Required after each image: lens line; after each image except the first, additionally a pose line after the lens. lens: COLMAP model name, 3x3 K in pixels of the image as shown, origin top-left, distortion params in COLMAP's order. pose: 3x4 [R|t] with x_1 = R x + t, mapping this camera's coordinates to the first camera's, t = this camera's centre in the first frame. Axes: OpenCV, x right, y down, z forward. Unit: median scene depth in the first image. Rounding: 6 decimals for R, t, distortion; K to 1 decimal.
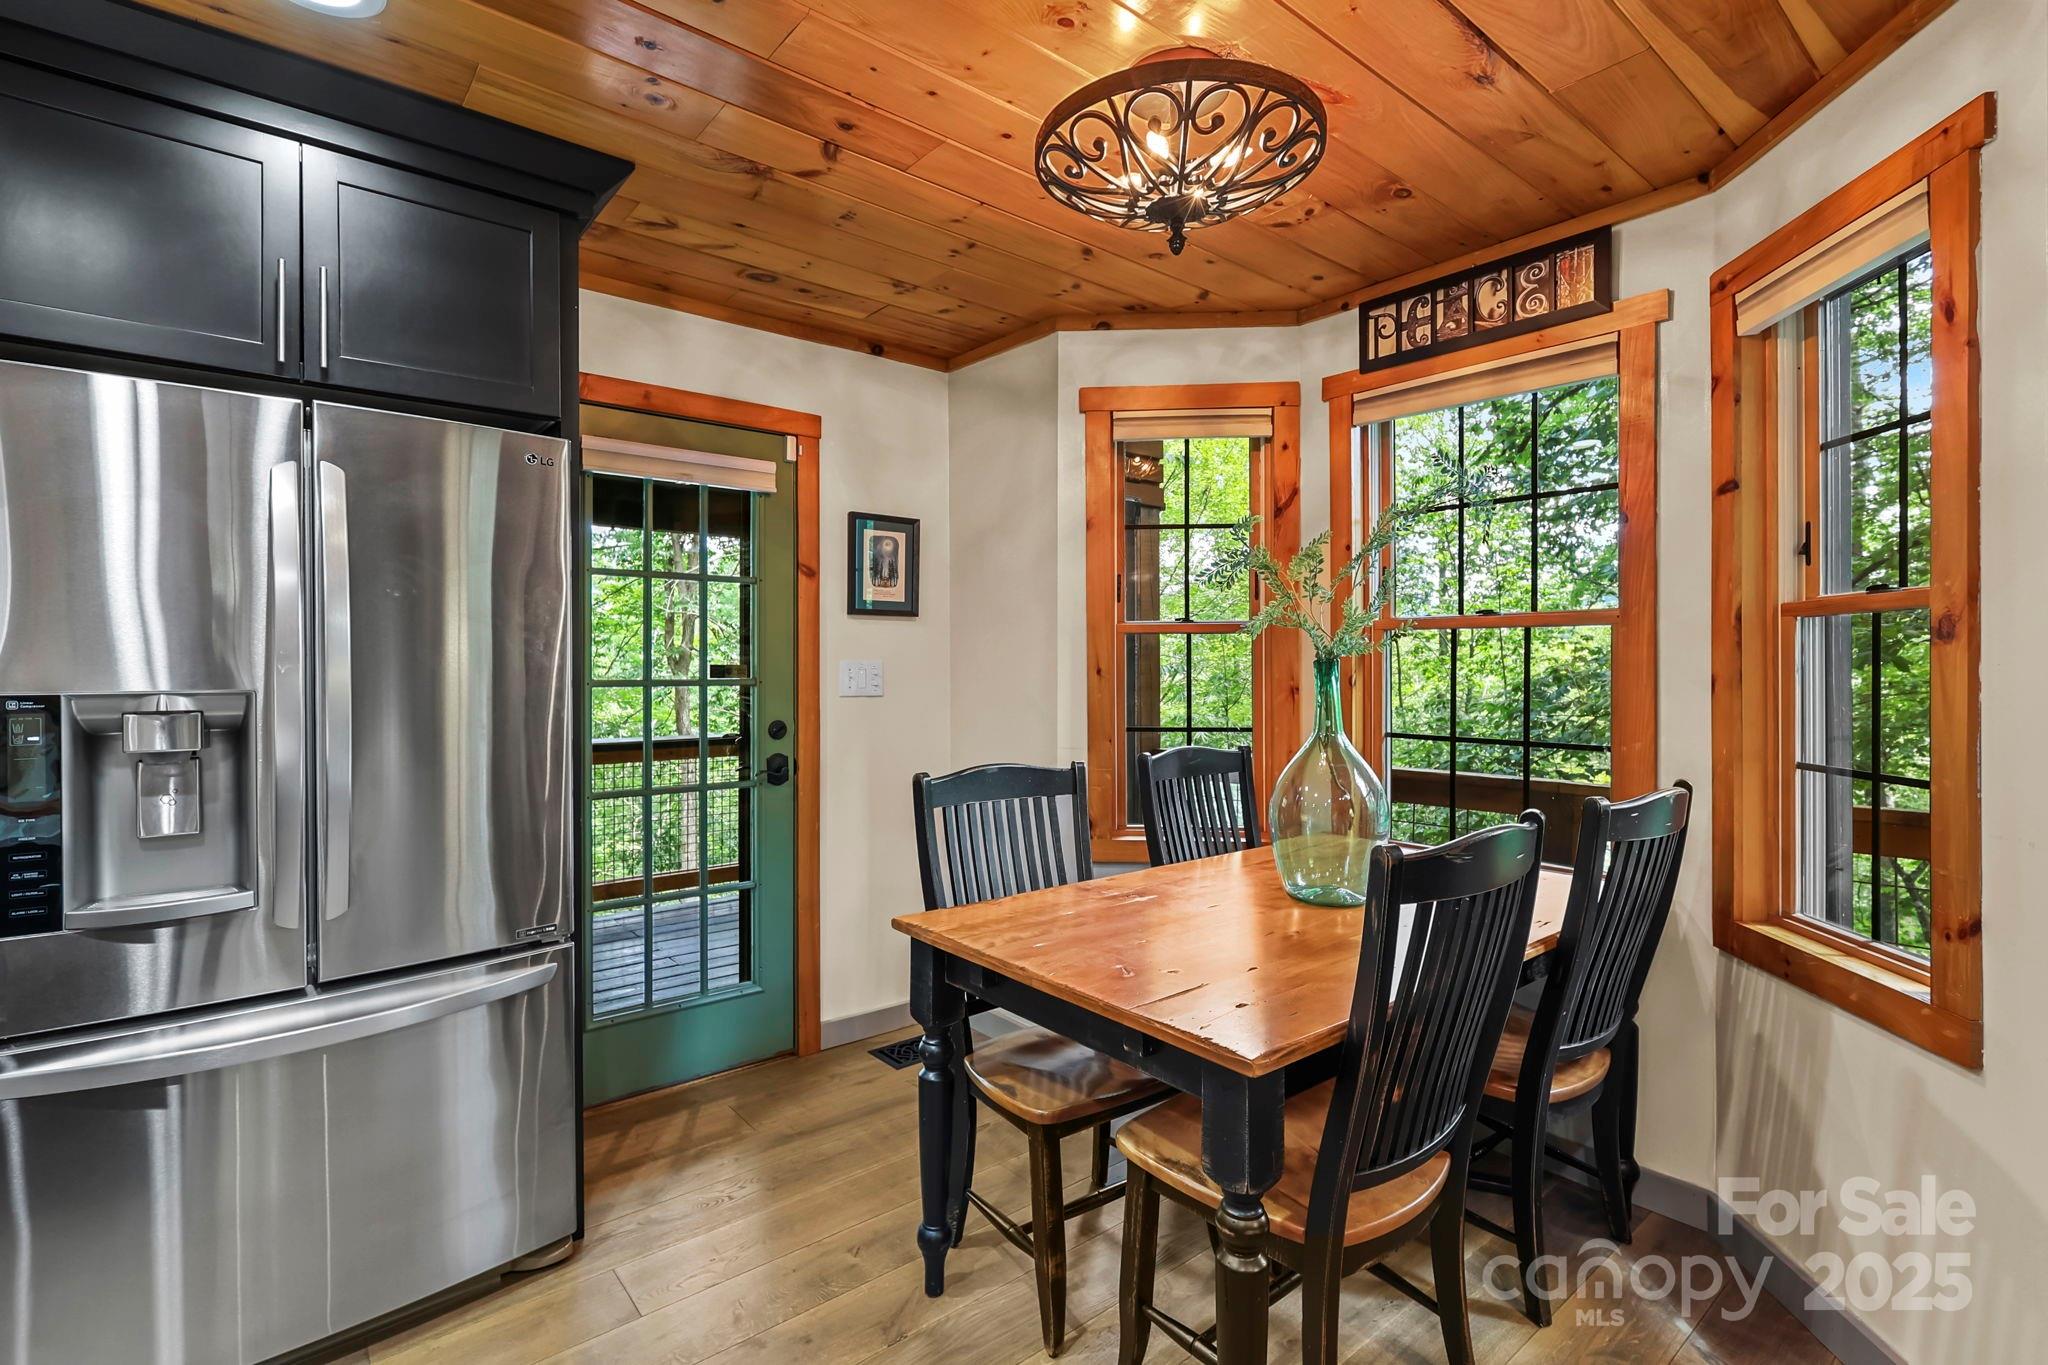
lens RADIAL K [[950.7, 0, 1023.3], [0, 950.7, 669.6], [0, 0, 1]] dist [-0.003051, 0.000246]
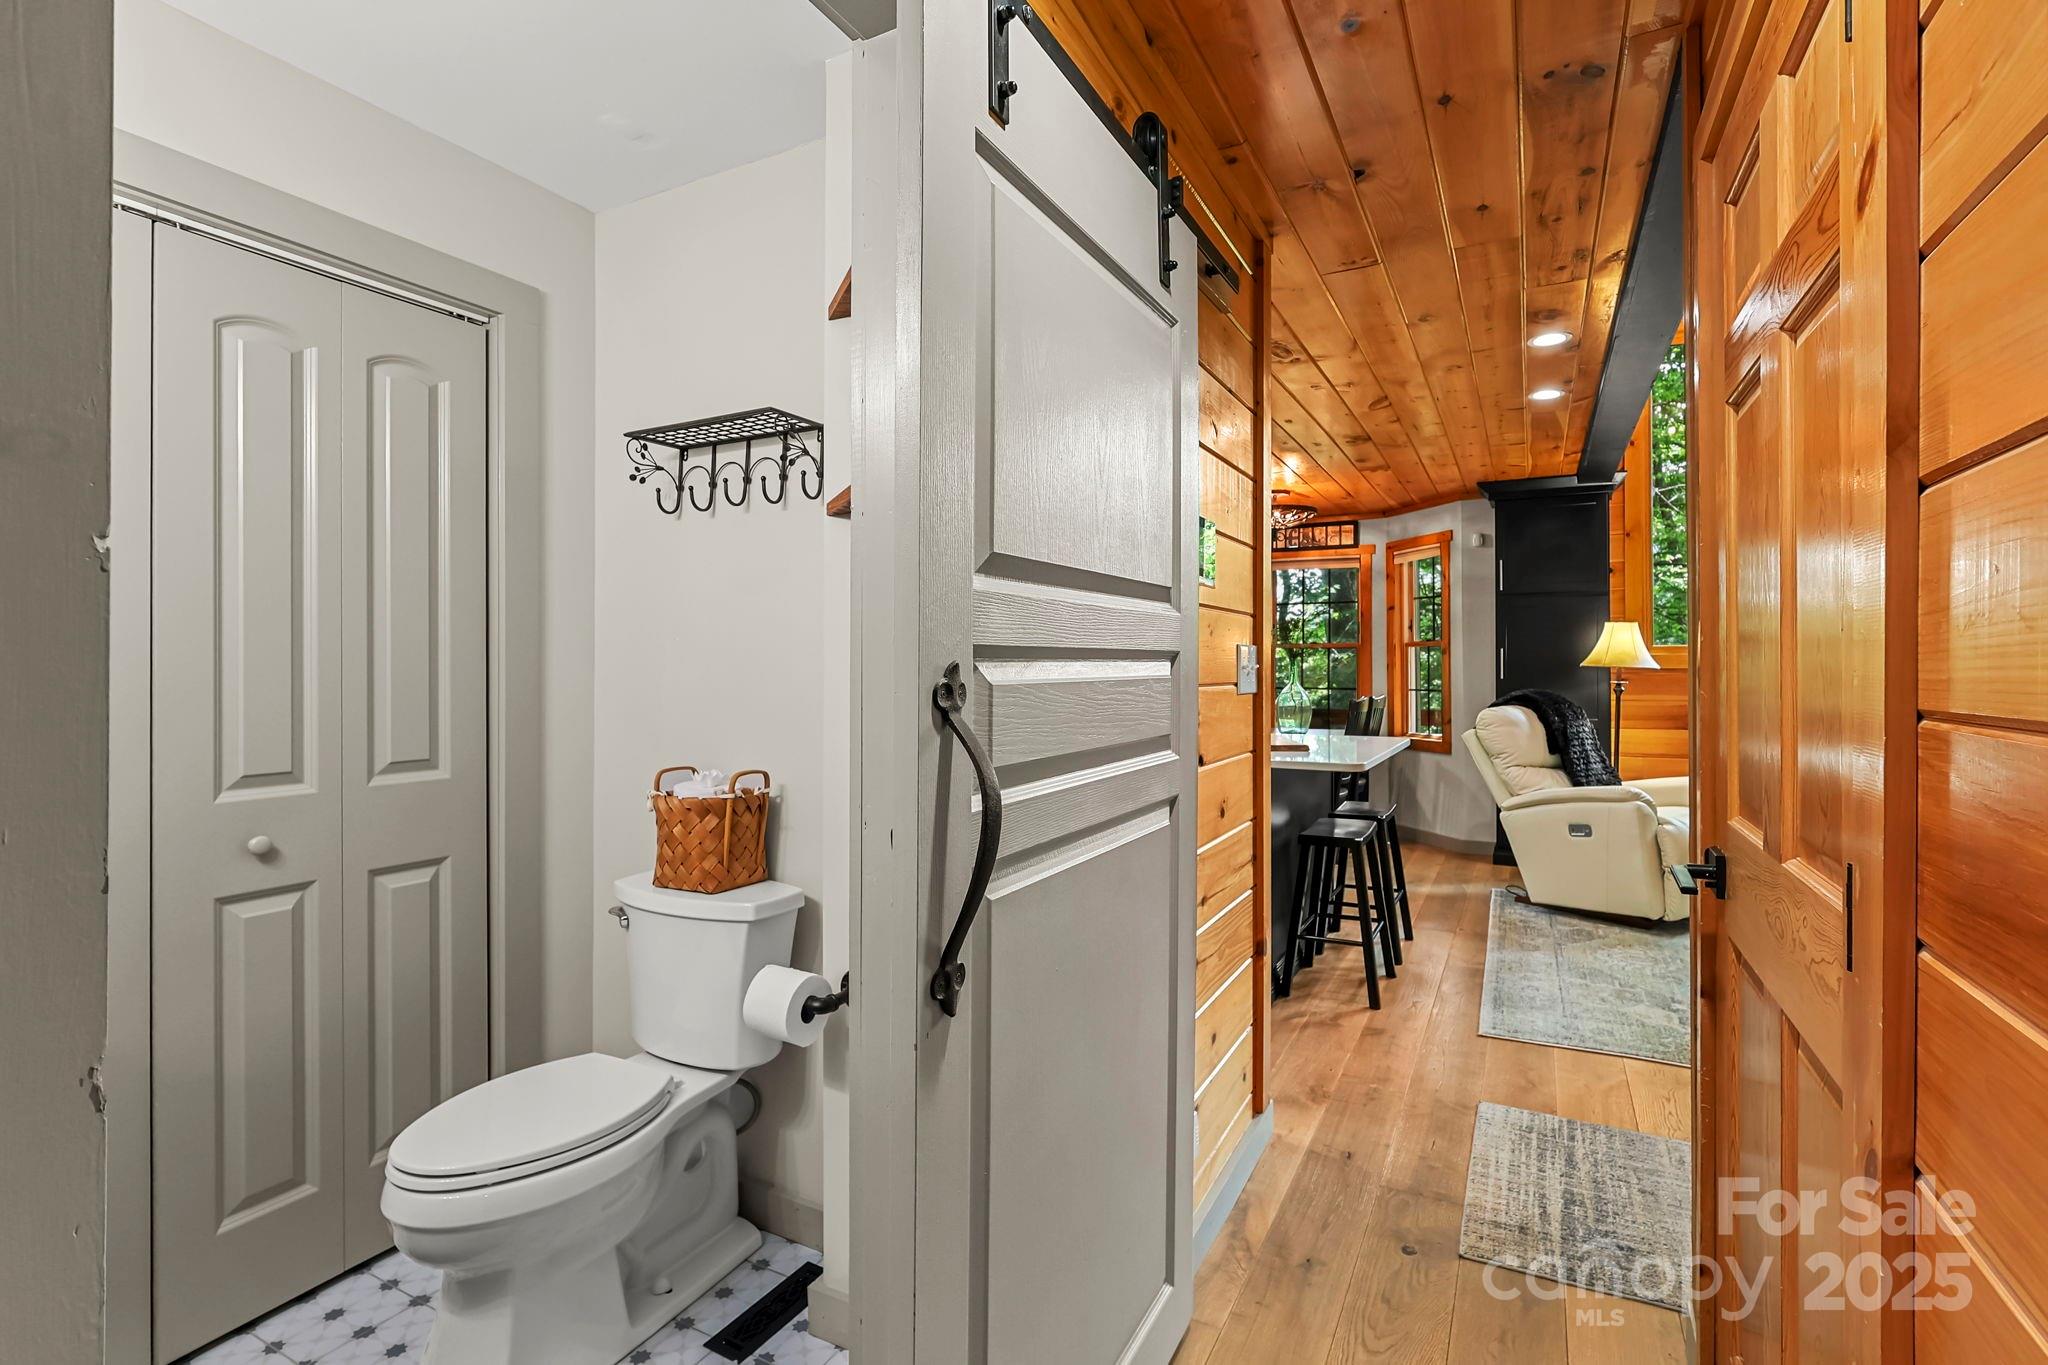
lens RADIAL K [[950.7, 0, 1031.3], [0, 950.7, 669.9], [0, 0, 1]] dist [-0.003051, 0.000246]
pose [[0.922380, 0.001595, 0.386280, -1.800915], [0.001337, 0.999972, -0.007321, 0.052868], [-0.386281, 0.007269, 0.922352, -1.673886]]
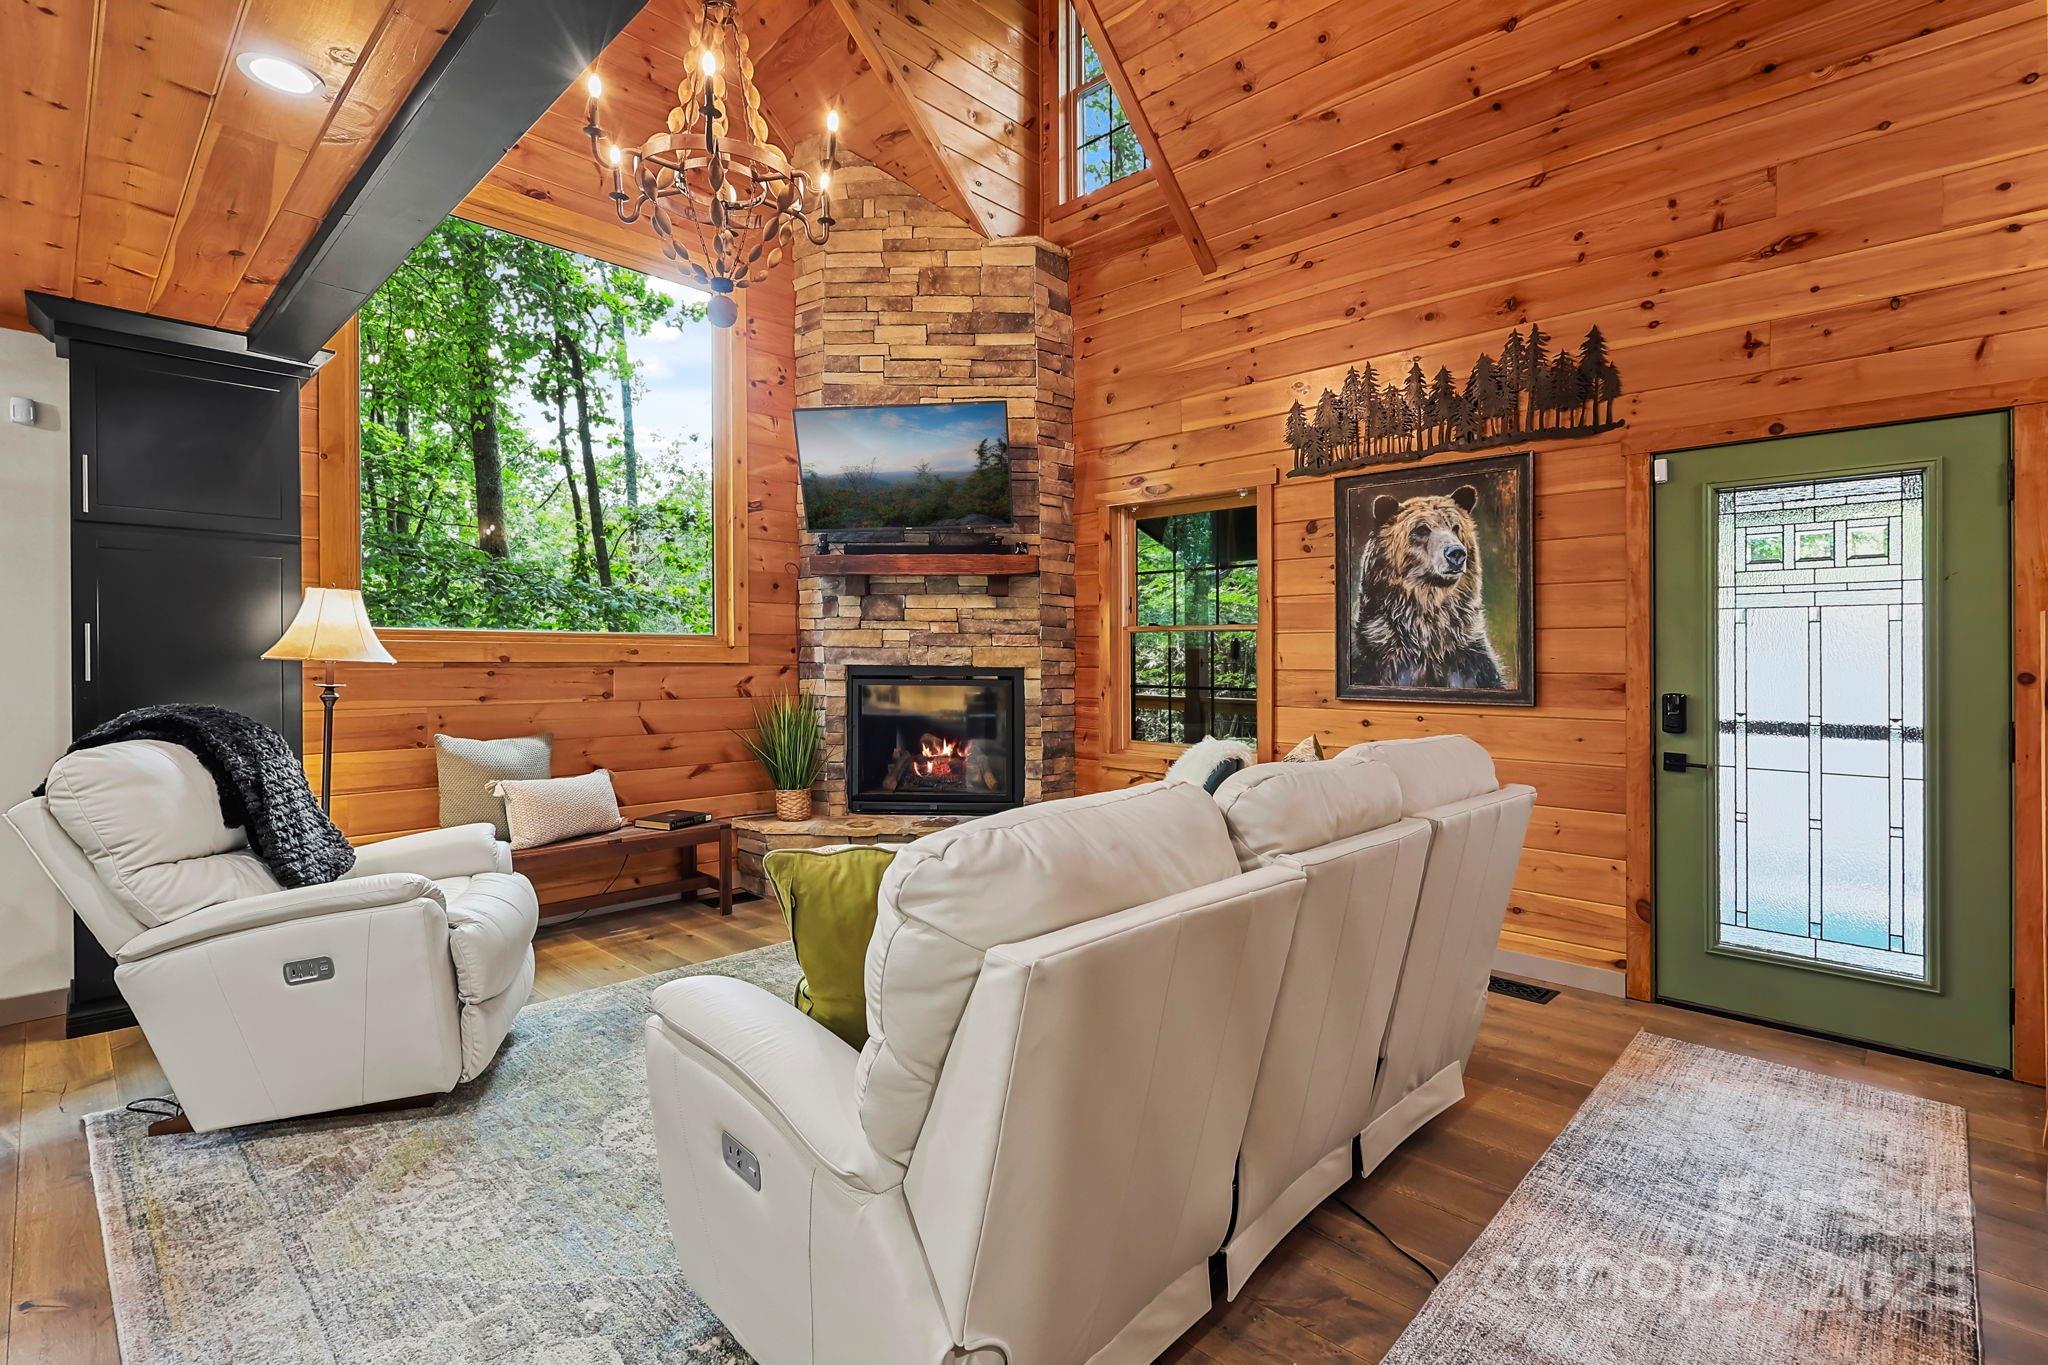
lens RADIAL K [[950.7, 0, 1027.1], [0, 950.7, 667.4], [0, 0, 1]] dist [-0.003051, 0.000246]
pose [[-0.112453, -0.010284, 0.993604, -0.761623], [0.000145, 0.999946, 0.010366, 0.011337], [-0.993657, 0.001310, -0.112446, -0.593808]]
